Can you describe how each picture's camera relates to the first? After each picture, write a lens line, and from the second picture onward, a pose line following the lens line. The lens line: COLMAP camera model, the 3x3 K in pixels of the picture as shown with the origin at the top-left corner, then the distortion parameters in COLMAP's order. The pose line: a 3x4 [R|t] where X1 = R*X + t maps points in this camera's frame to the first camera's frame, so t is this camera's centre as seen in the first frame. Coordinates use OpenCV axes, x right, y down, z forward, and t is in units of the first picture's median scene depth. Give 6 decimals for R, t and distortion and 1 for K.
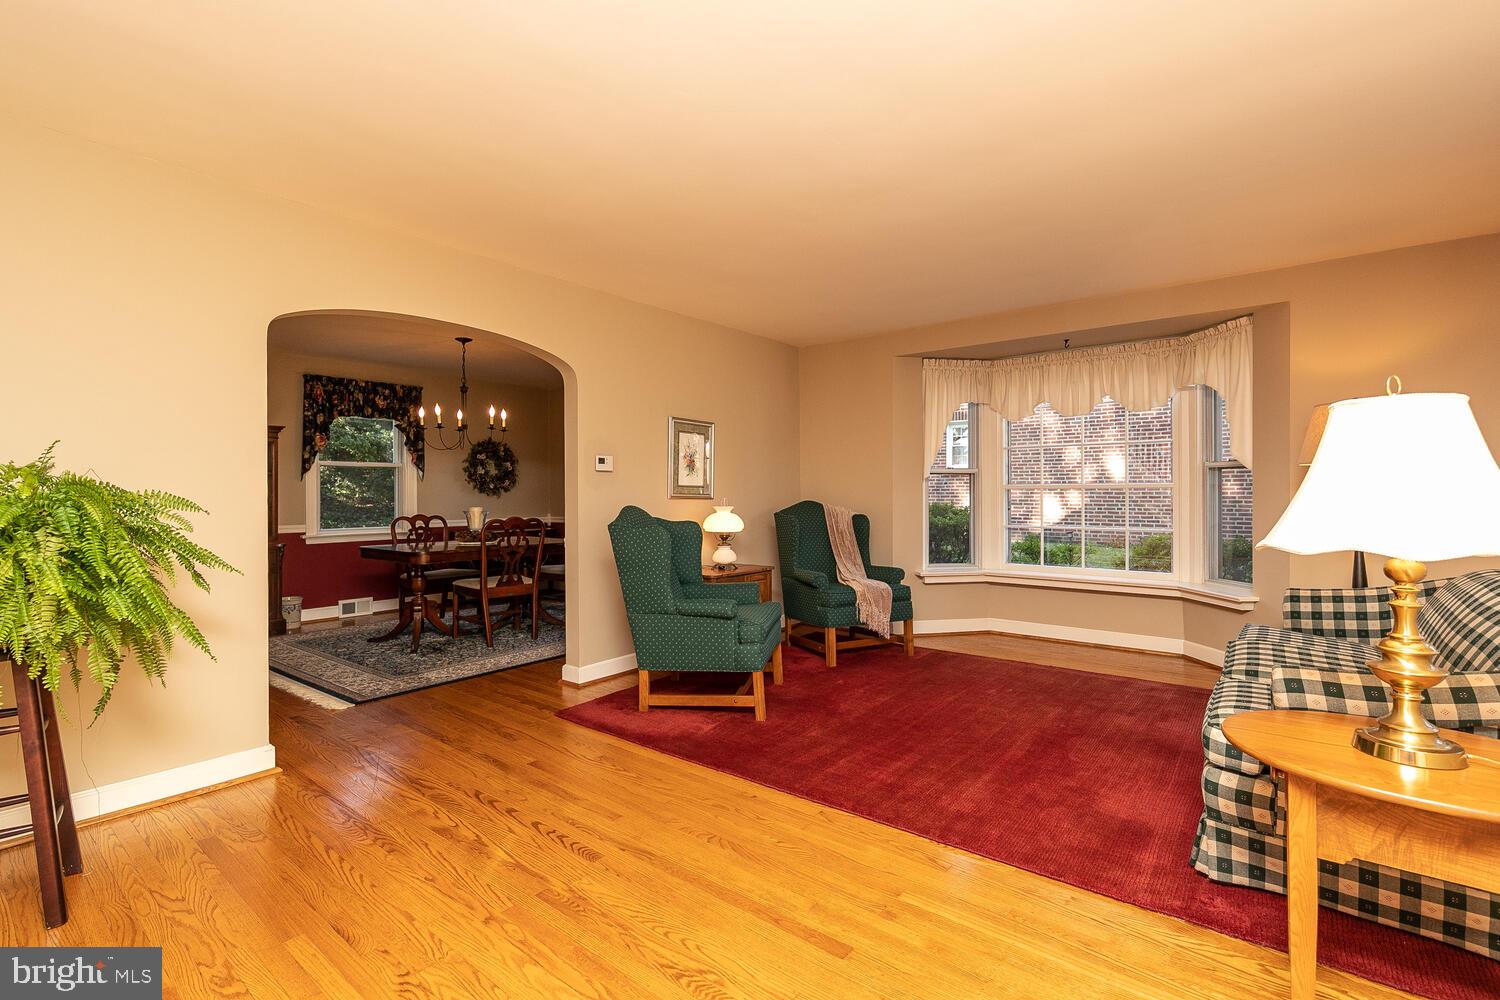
lens RADIAL K [[699.1, 0, 754.9], [0, 699.1, 495.1], [0, 0, 1]] dist [0.000177, -0.000371]
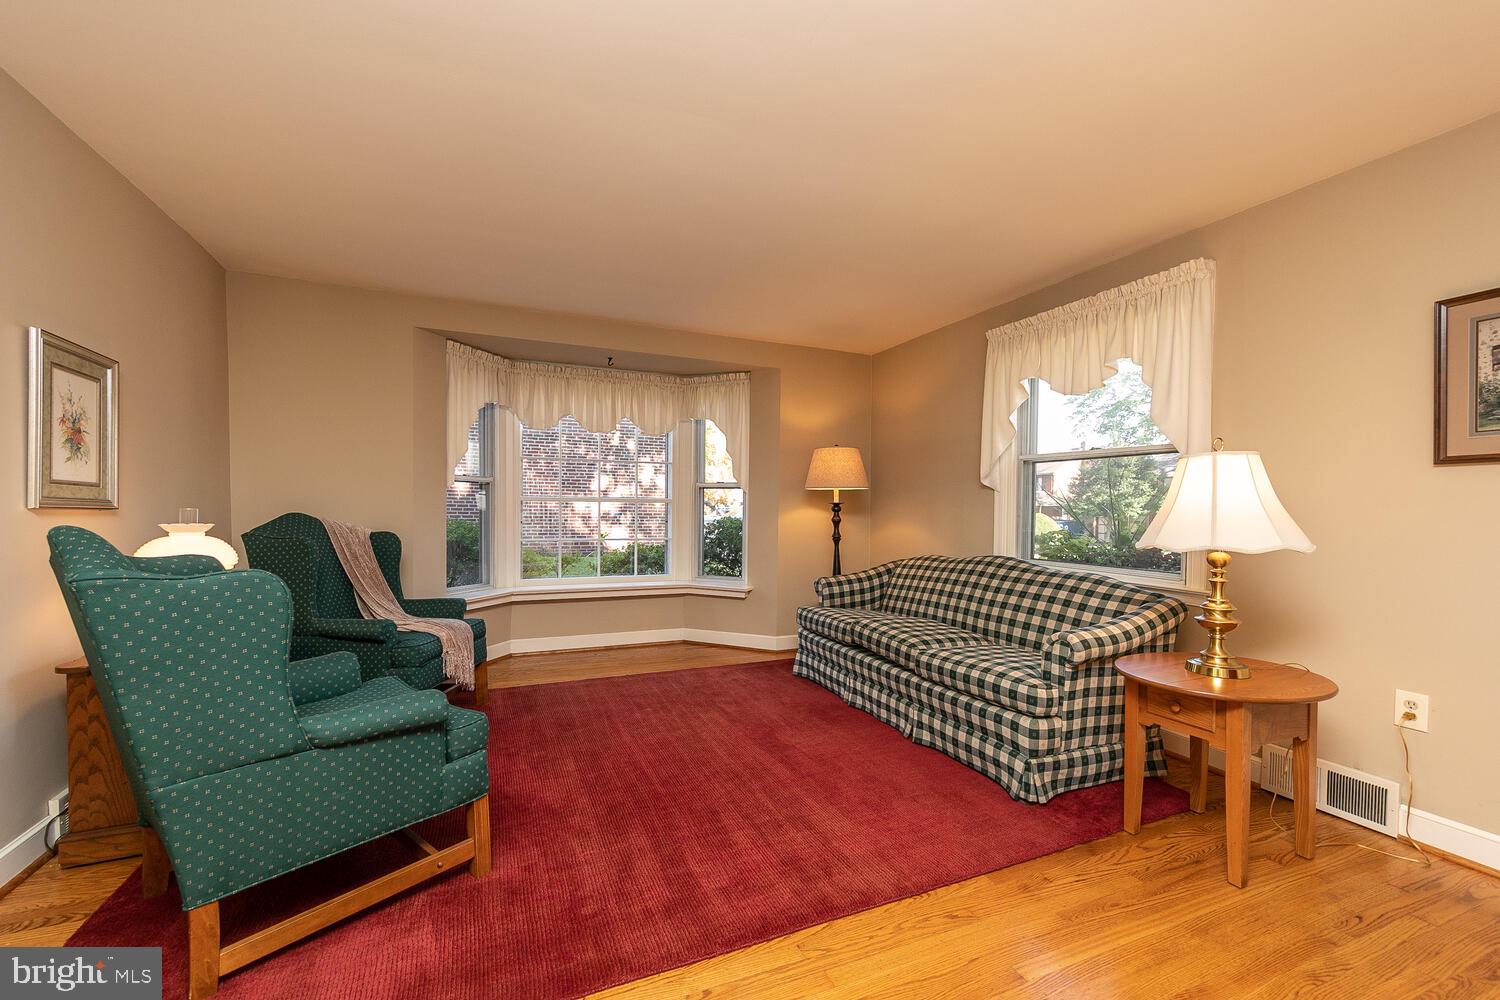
lens RADIAL K [[609.3, 0, 747.0], [0, 609.3, 511.3], [0, 0, 1]] dist [0.009669, -0.000287]
pose [[0.463254, 0.002029, 0.886223, -0.216588], [-0.010870, 0.999935, 0.003392, 0.000202], [-0.886159, -0.011205, 0.463246, 0.331735]]
